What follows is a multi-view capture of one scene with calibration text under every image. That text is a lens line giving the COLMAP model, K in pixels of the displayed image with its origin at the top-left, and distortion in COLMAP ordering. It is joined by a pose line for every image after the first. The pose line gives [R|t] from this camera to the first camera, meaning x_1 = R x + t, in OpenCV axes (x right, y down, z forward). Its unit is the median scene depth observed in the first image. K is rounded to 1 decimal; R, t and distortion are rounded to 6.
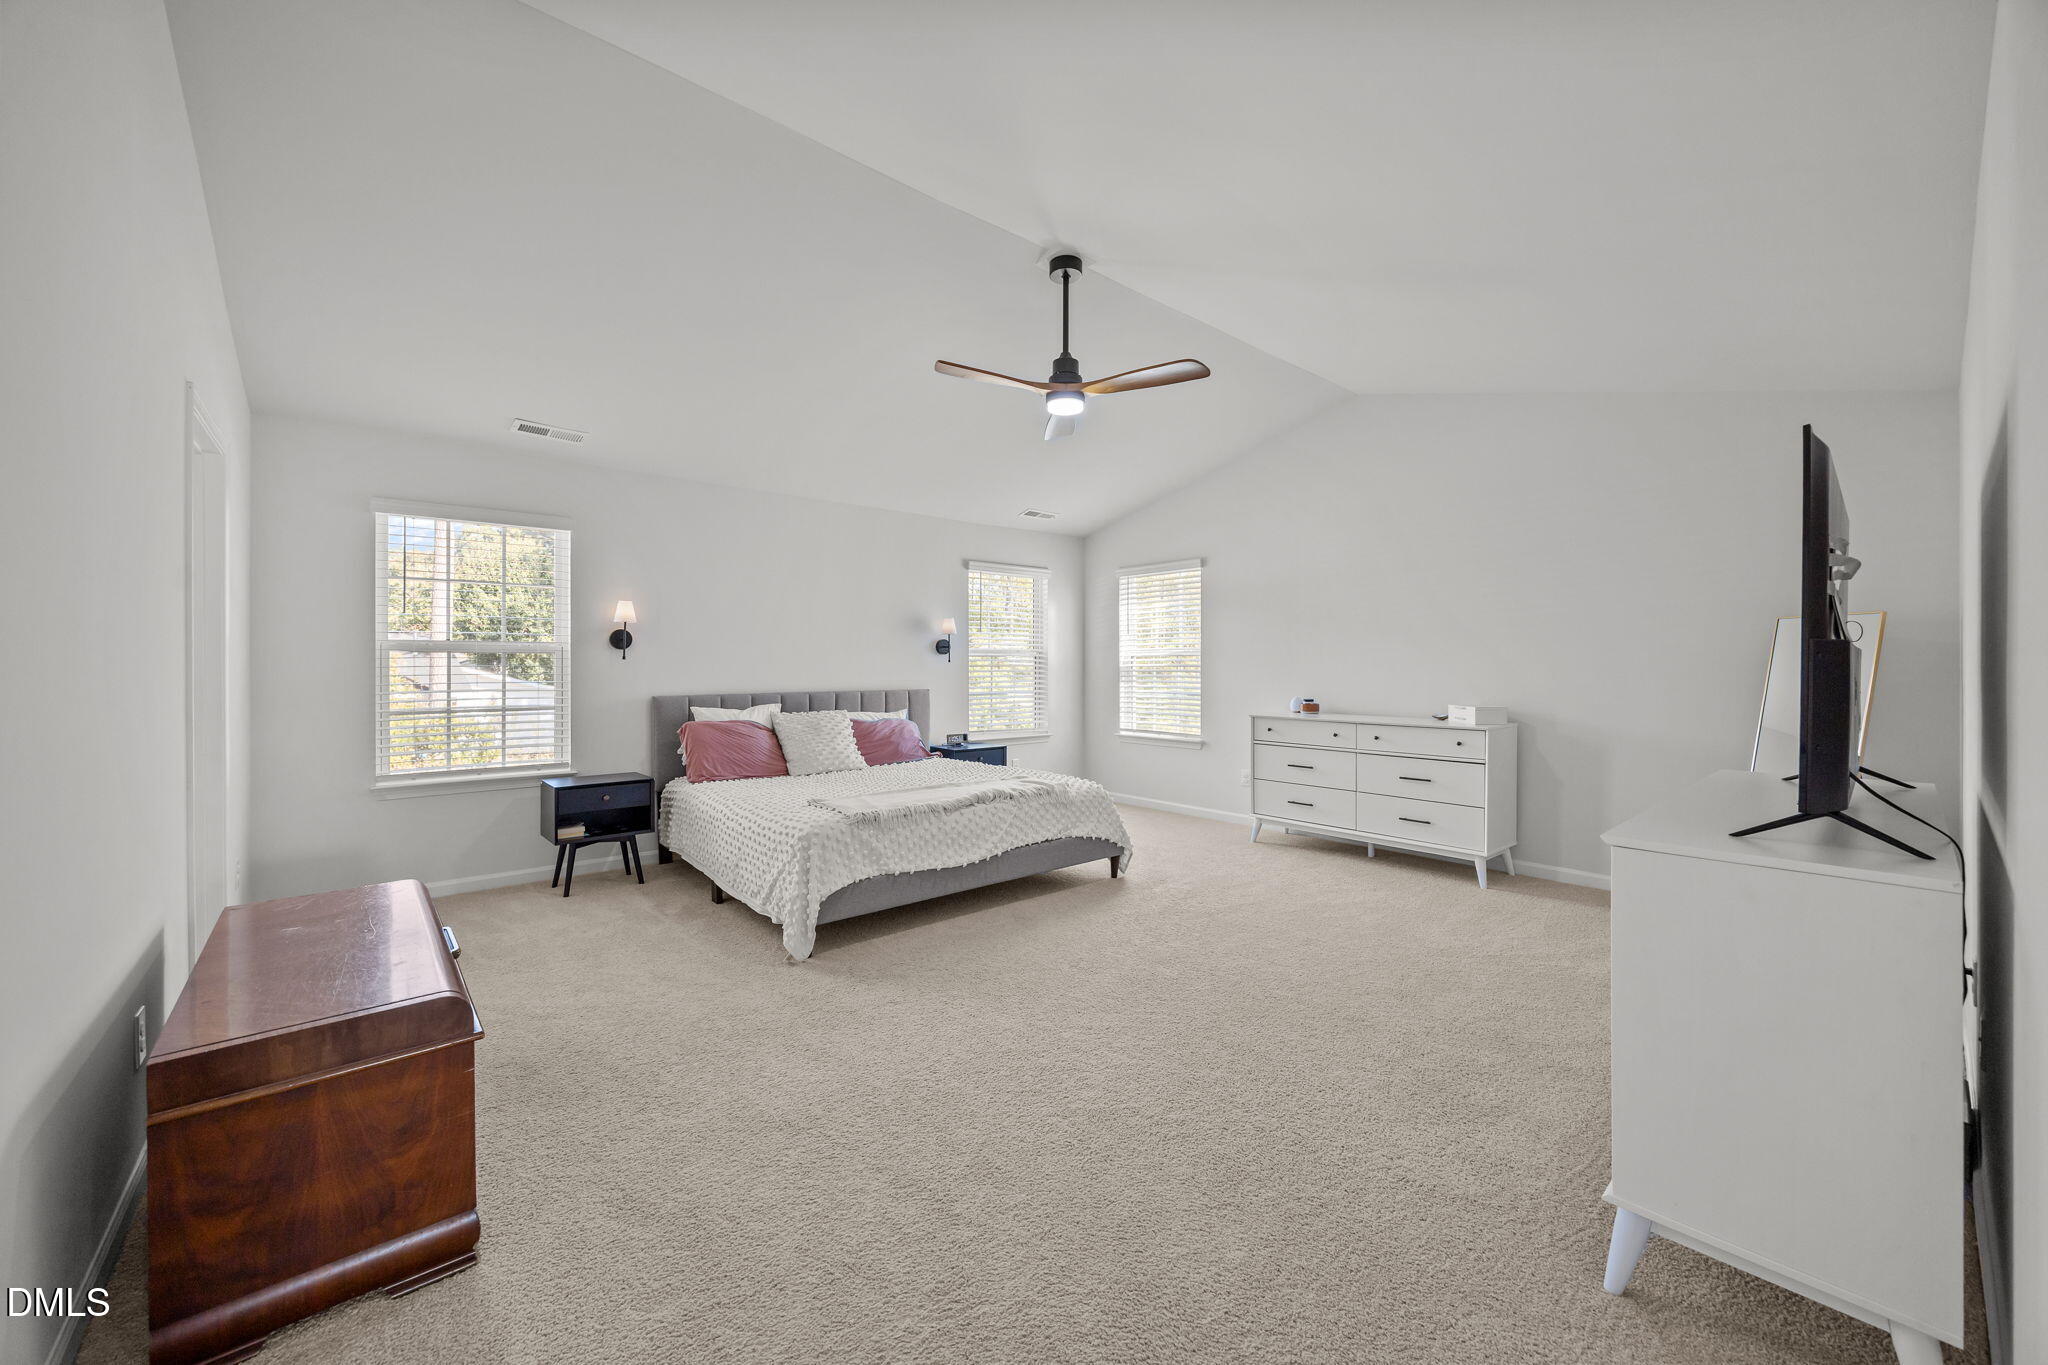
lens RADIAL K [[786.5, 0, 1026.4], [0, 786.5, 671.6], [0, 0, 1]] dist [-0.002371, -0.000114]
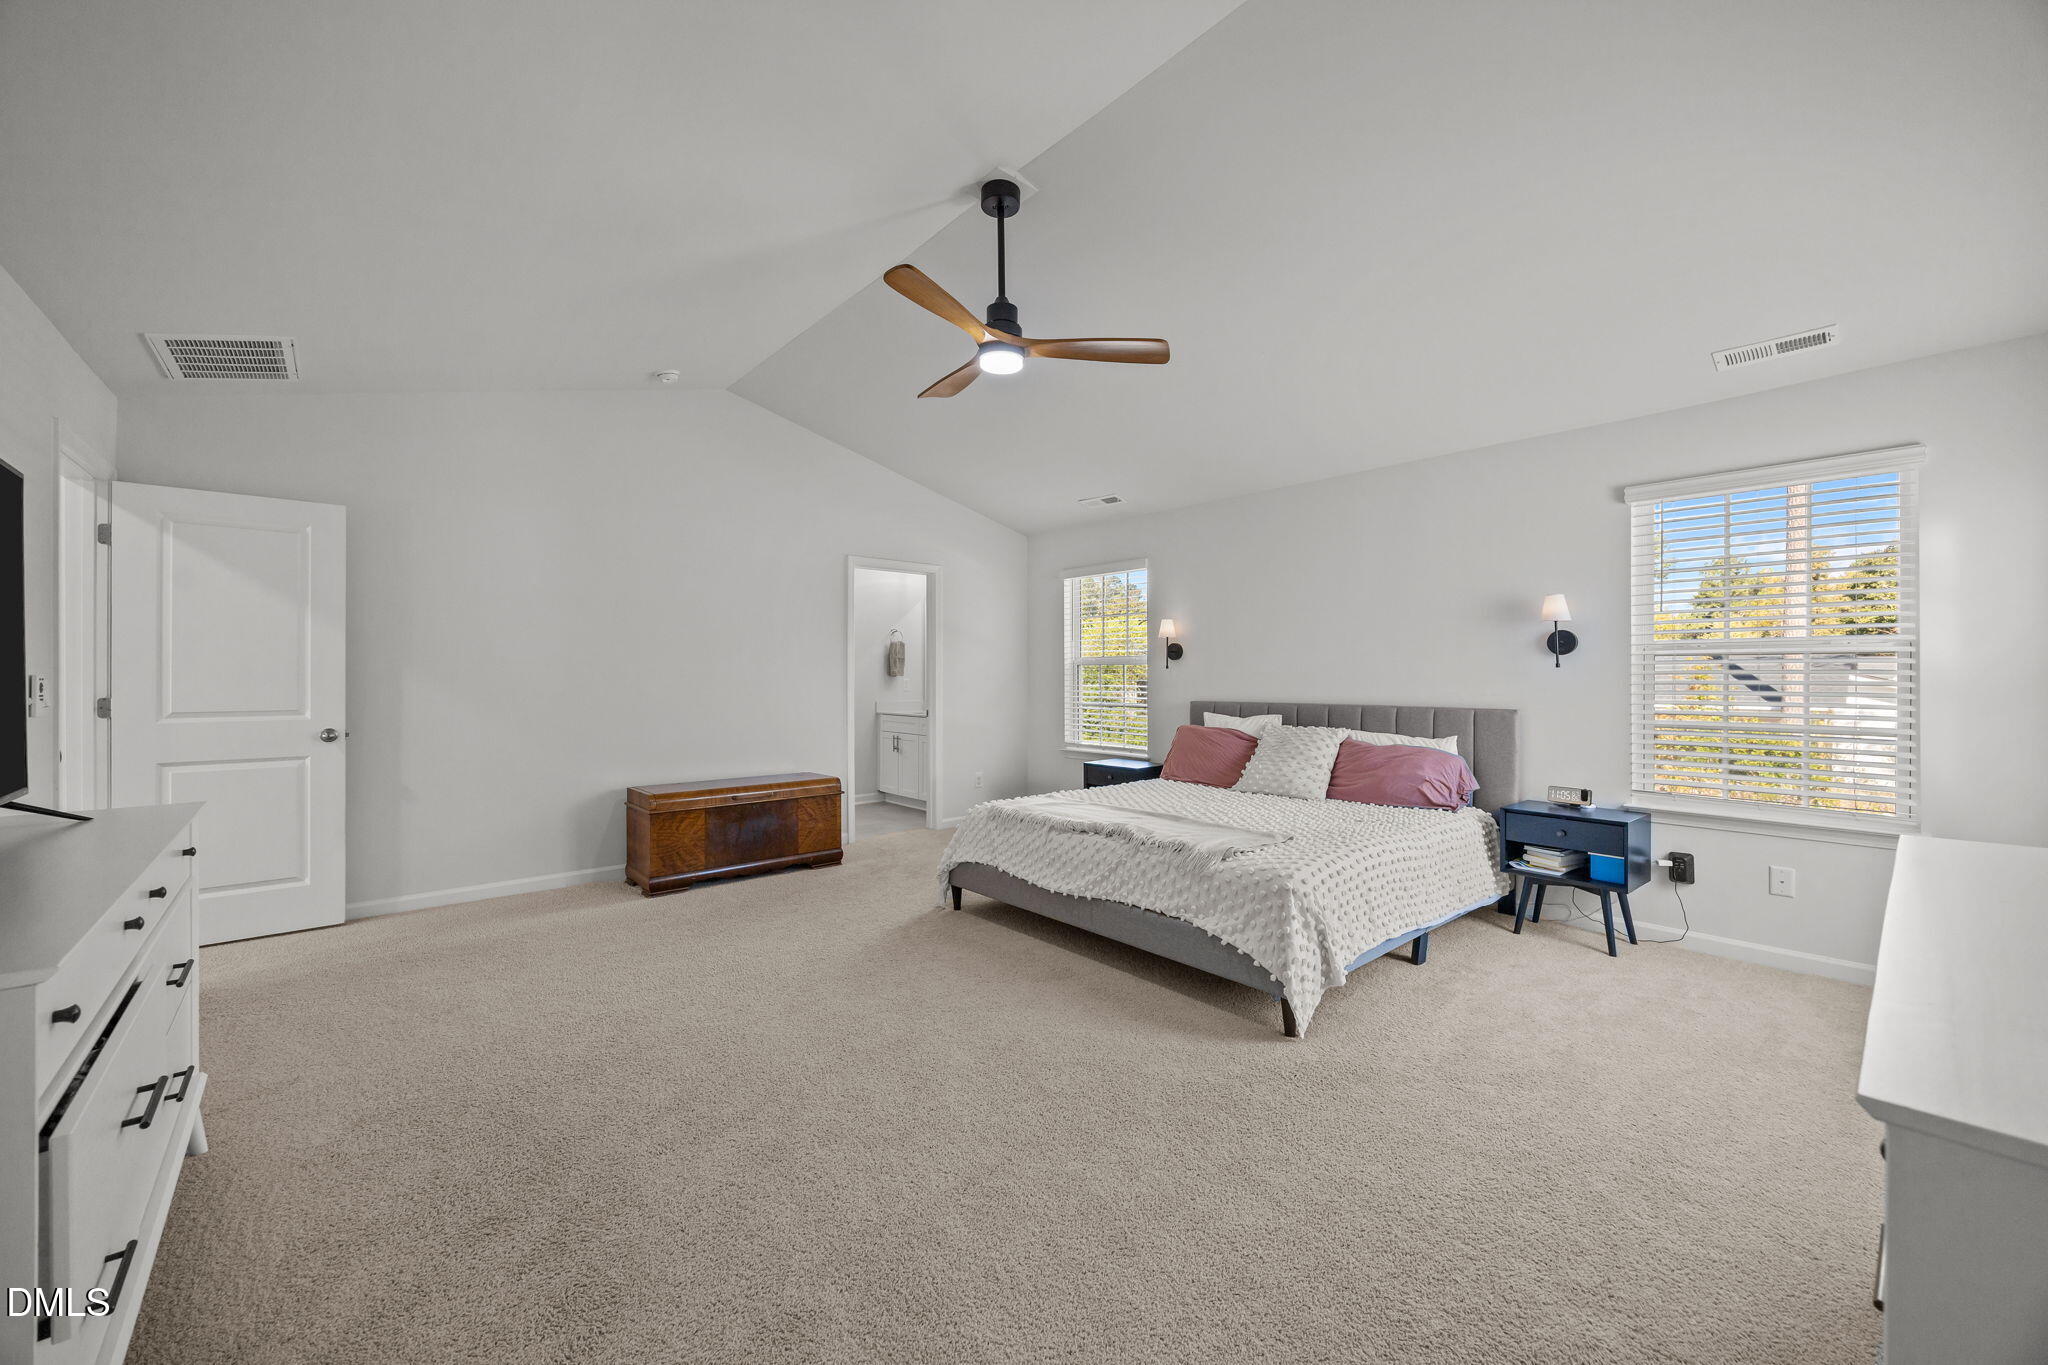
lens RADIAL K [[786.5, 0, 1026.4], [0, 786.5, 671.6], [0, 0, 1]] dist [-0.002371, -0.000114]
pose [[0.012328, -0.005286, -0.999910, 0.627139], [-0.007602, 0.999957, -0.005380, -0.002649], [0.999895, 0.007667, 0.012288, 0.721068]]
